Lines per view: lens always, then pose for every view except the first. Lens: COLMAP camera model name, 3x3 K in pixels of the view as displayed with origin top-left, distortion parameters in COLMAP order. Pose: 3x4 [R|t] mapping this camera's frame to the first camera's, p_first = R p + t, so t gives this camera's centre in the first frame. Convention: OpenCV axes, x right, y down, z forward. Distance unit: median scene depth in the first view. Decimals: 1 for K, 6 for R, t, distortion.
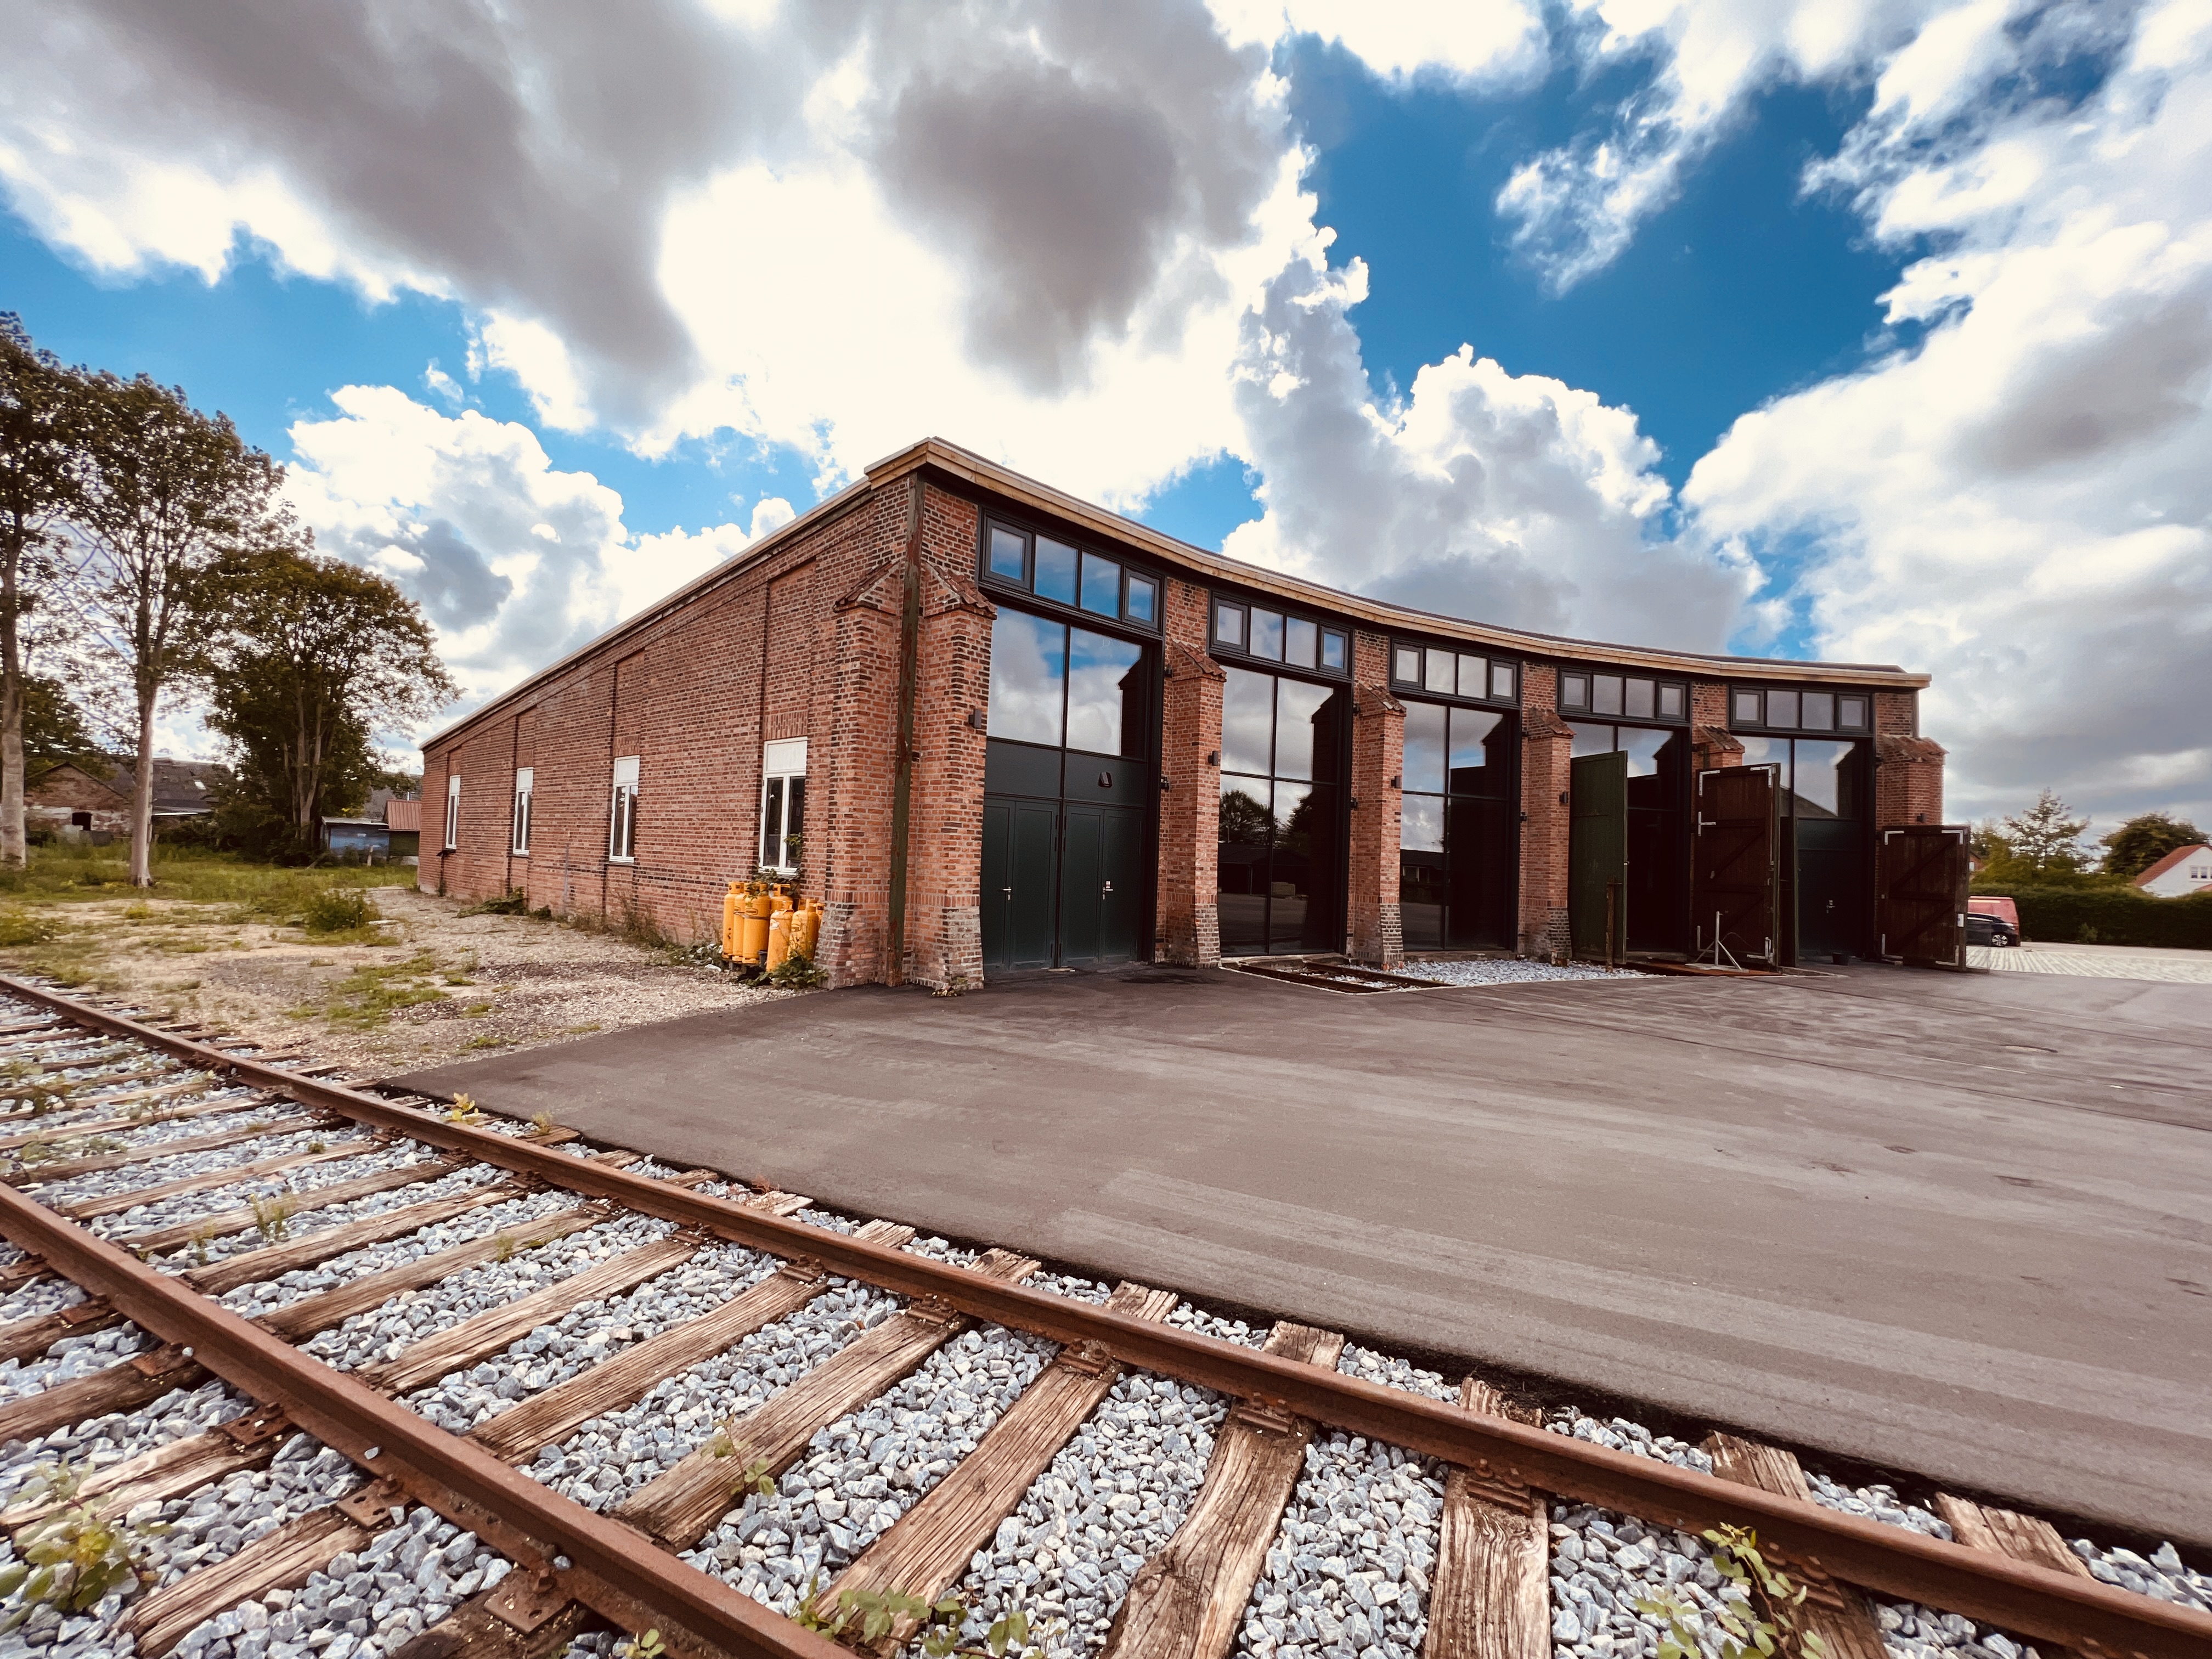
lens RADIAL K [[889.1, 0, 1106.0], [0, 889.1, 829.5], [0, 0, 1]] dist [-0.000814, -0.000008]
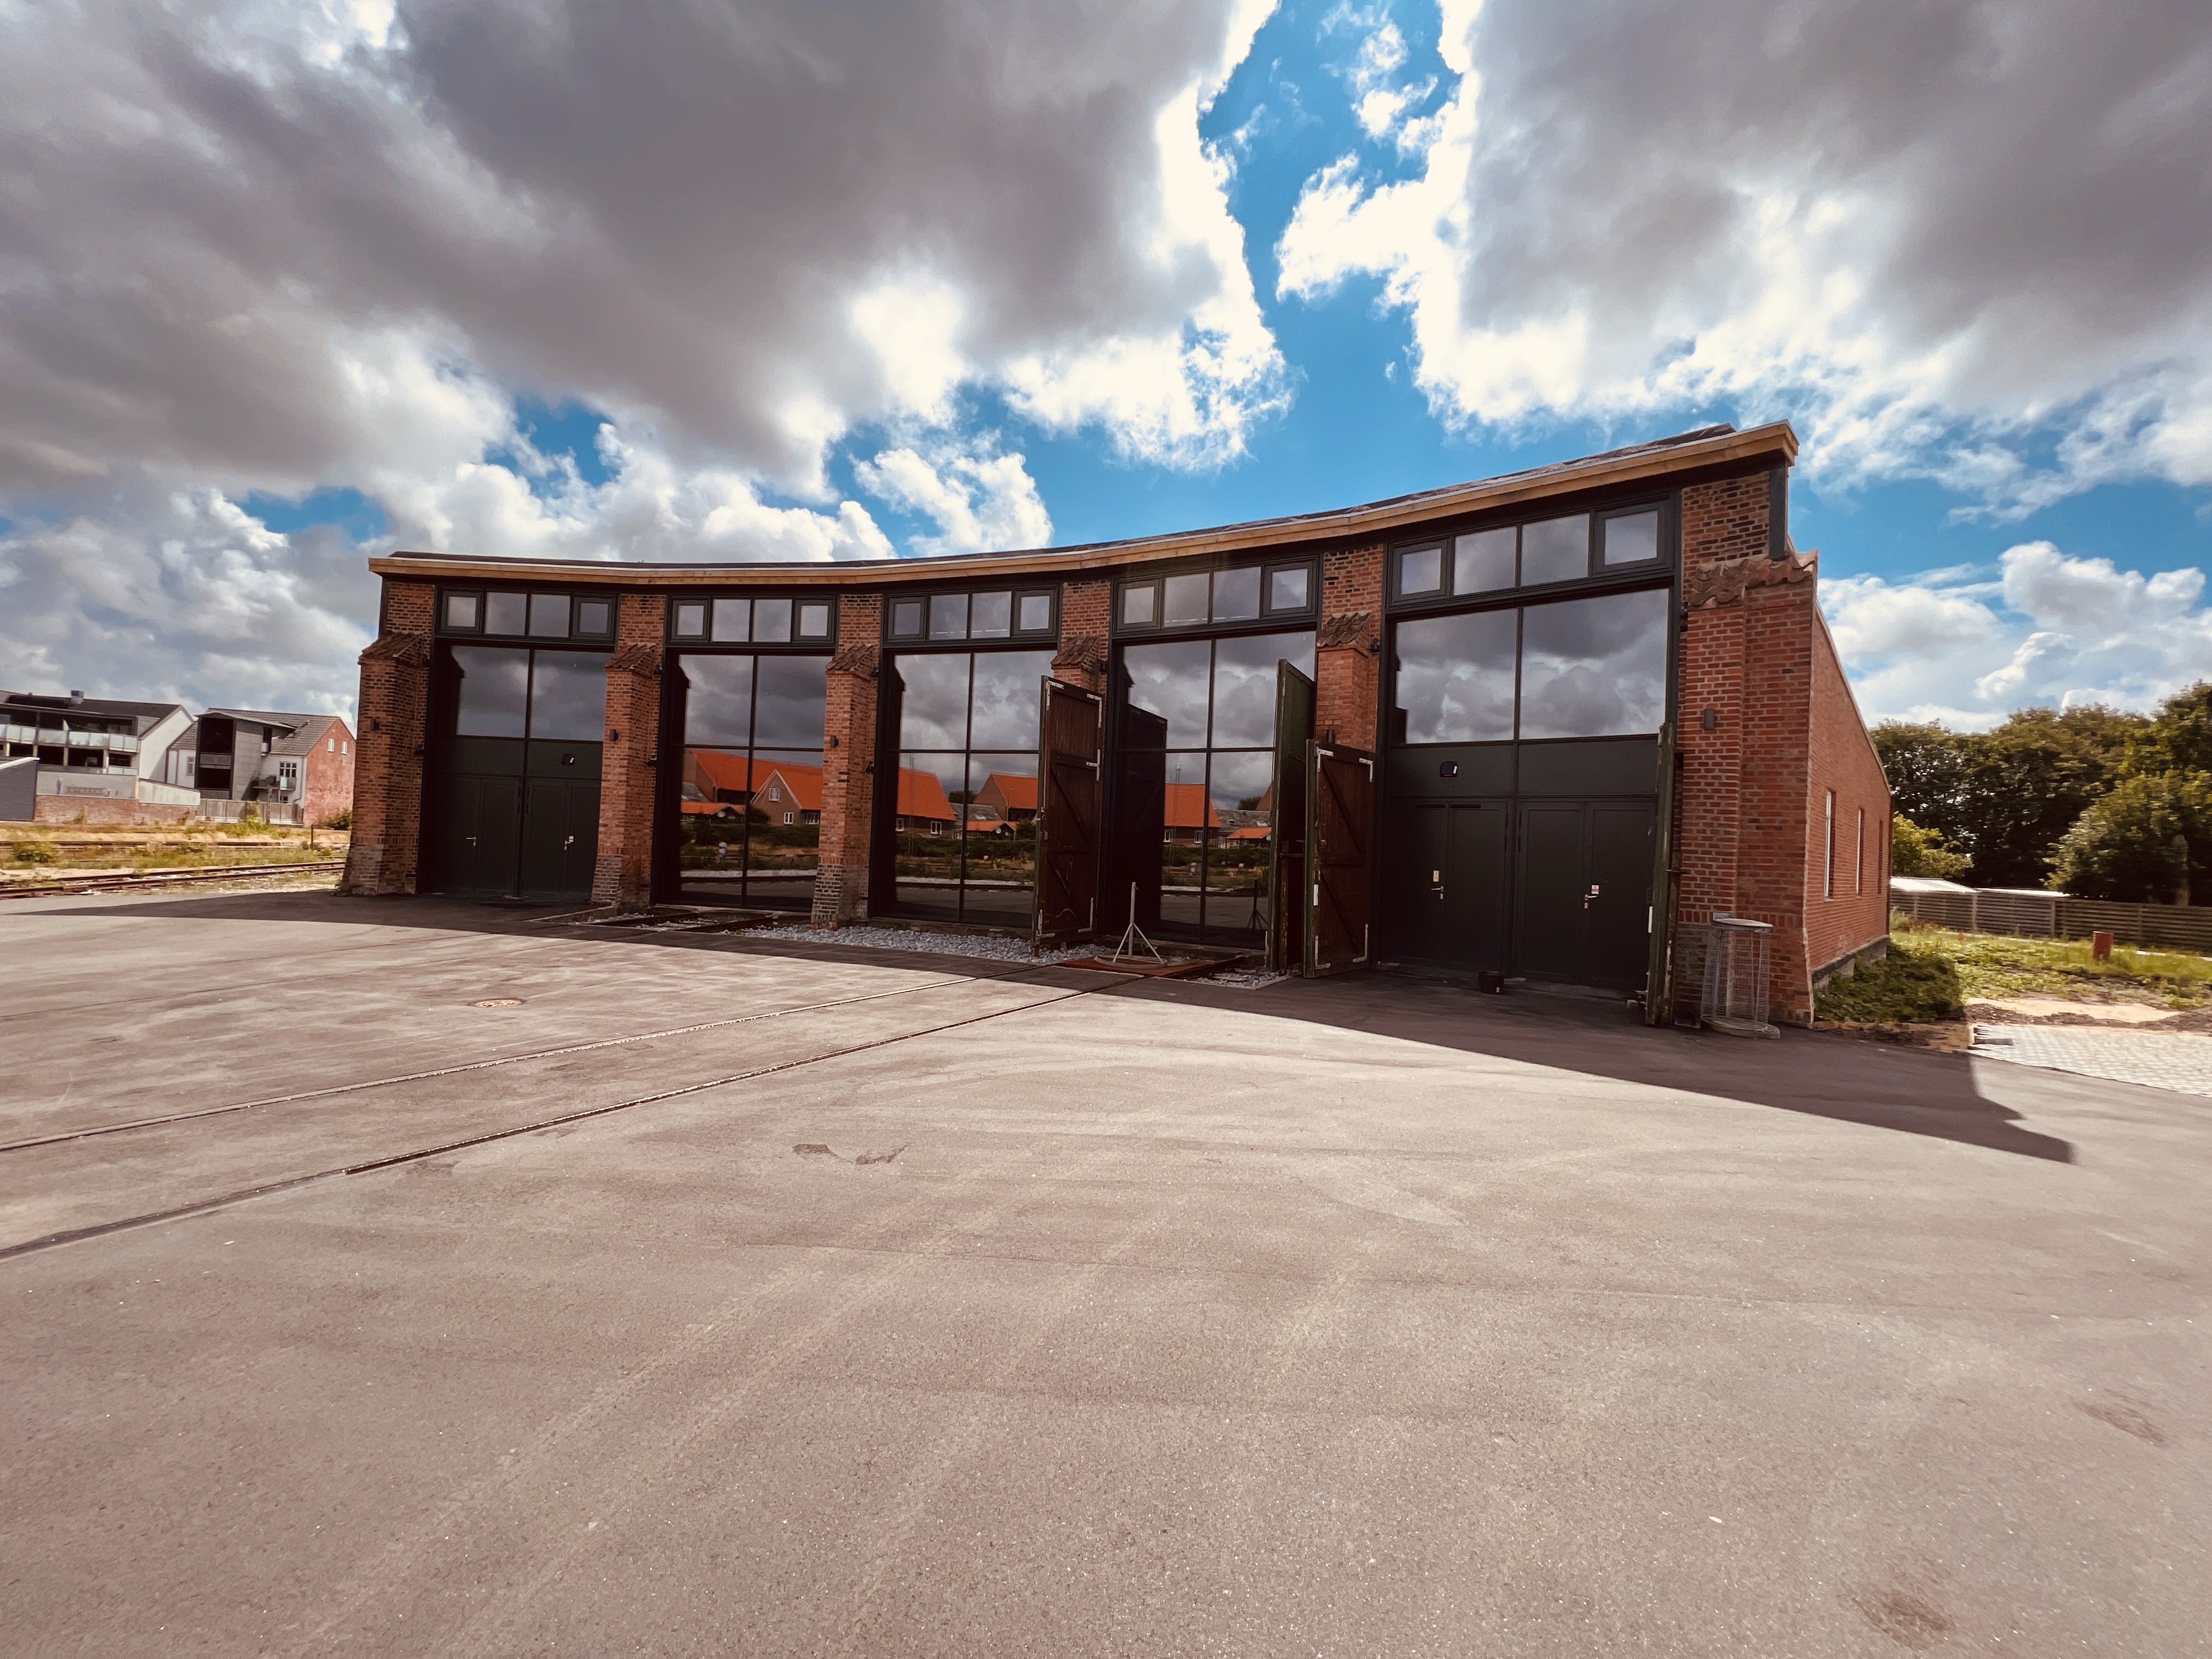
lens RADIAL K [[889.1, 0, 1106.0], [0, 889.1, 829.5], [0, 0, 1]] dist [-0.000814, -0.000008]
pose [[0.723779, -0.020485, -0.689728, 1.168149], [0.007163, 0.999728, -0.022175, 0.065810], [0.689995, 0.011109, 0.723729, 0.467899]]
